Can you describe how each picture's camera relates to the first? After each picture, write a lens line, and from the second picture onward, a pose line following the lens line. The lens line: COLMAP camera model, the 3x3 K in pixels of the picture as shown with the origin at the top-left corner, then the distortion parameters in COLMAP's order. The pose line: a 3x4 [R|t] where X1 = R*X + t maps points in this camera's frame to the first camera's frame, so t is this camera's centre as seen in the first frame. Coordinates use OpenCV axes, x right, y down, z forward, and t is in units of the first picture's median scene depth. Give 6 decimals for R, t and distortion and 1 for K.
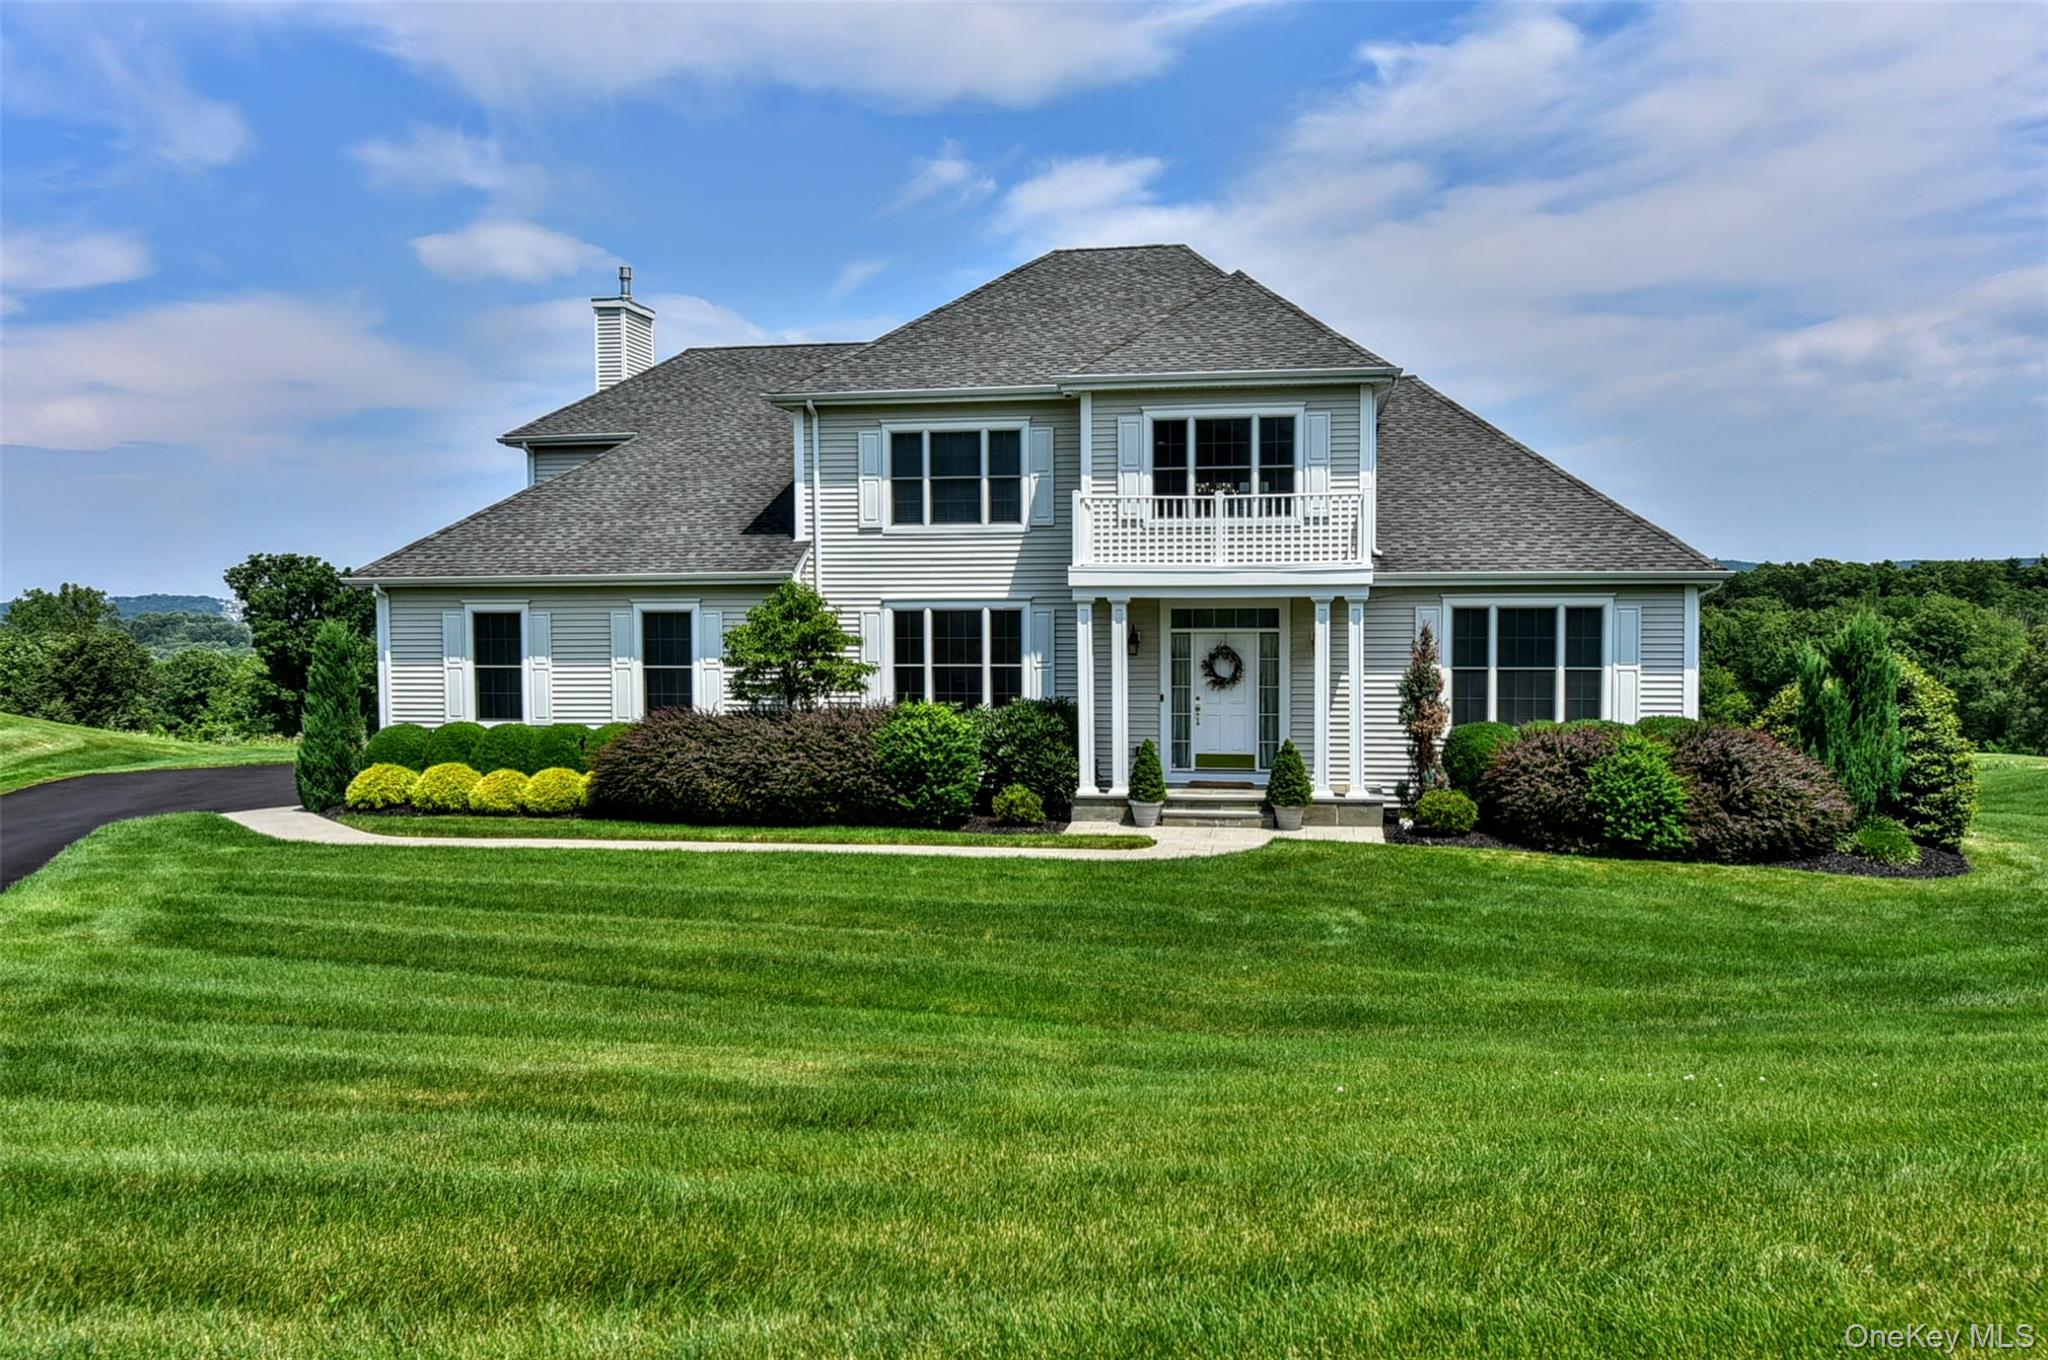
lens RADIAL K [[1650.8, 0, 1024.0], [0, 1650.8, 680.0], [0, 0, 1]] dist [-0.003687, -0.002803]
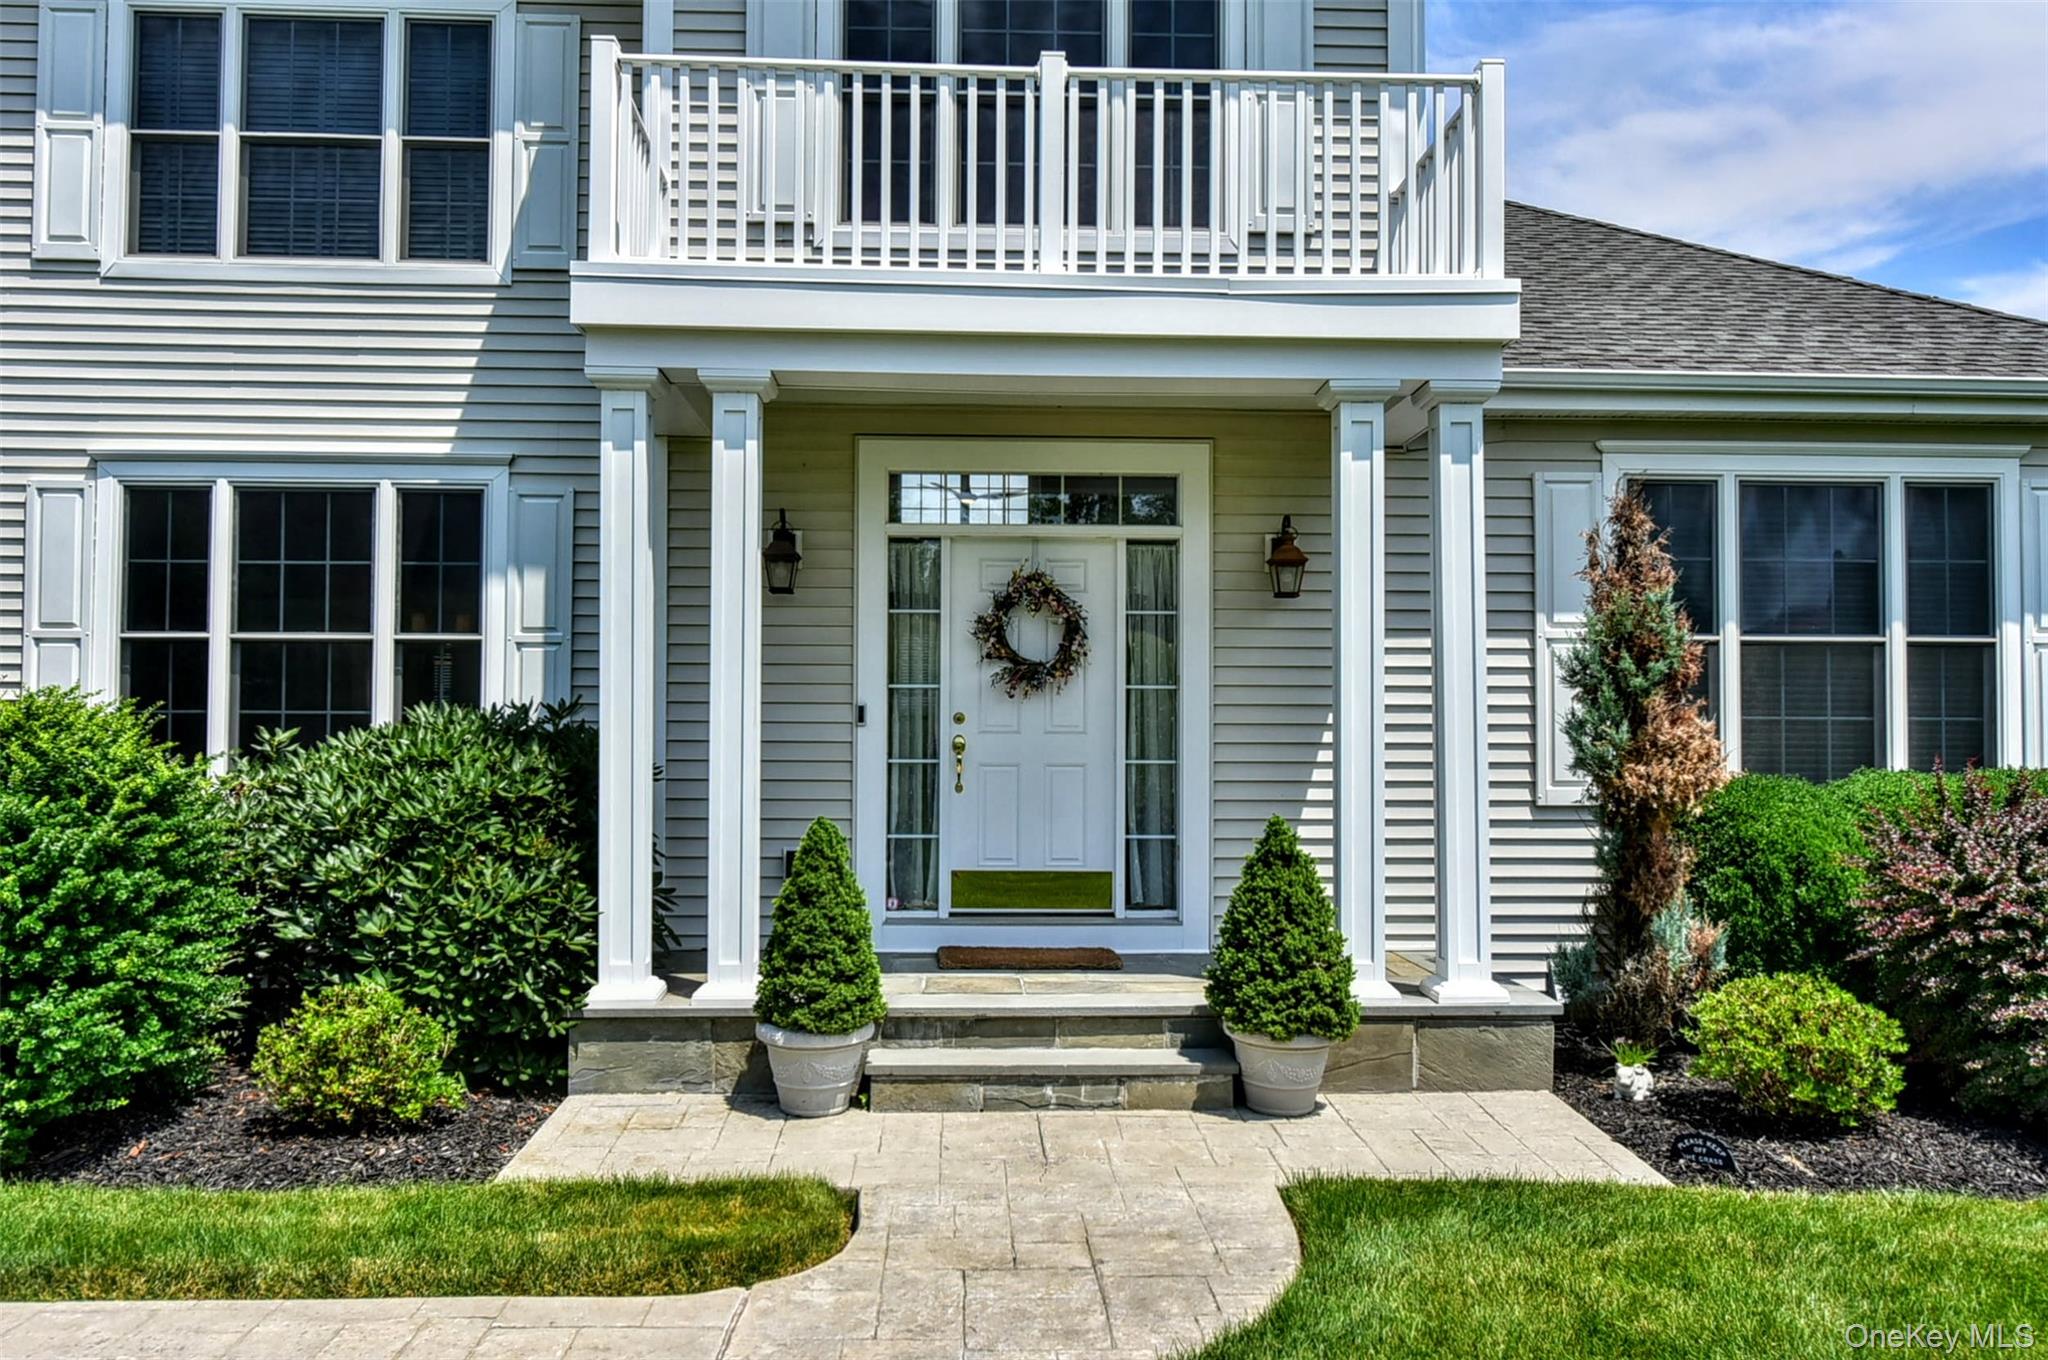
lens RADIAL K [[1650.8, 0, 1024.0], [0, 1650.8, 680.0], [0, 0, 1]] dist [-0.003687, -0.002803]
pose [[0.979527, 0.014949, 0.200756, 0.048532], [0.000497, 0.997057, -0.076668, 0.032618], [-0.201311, 0.075198, 0.976637, 0.676316]]
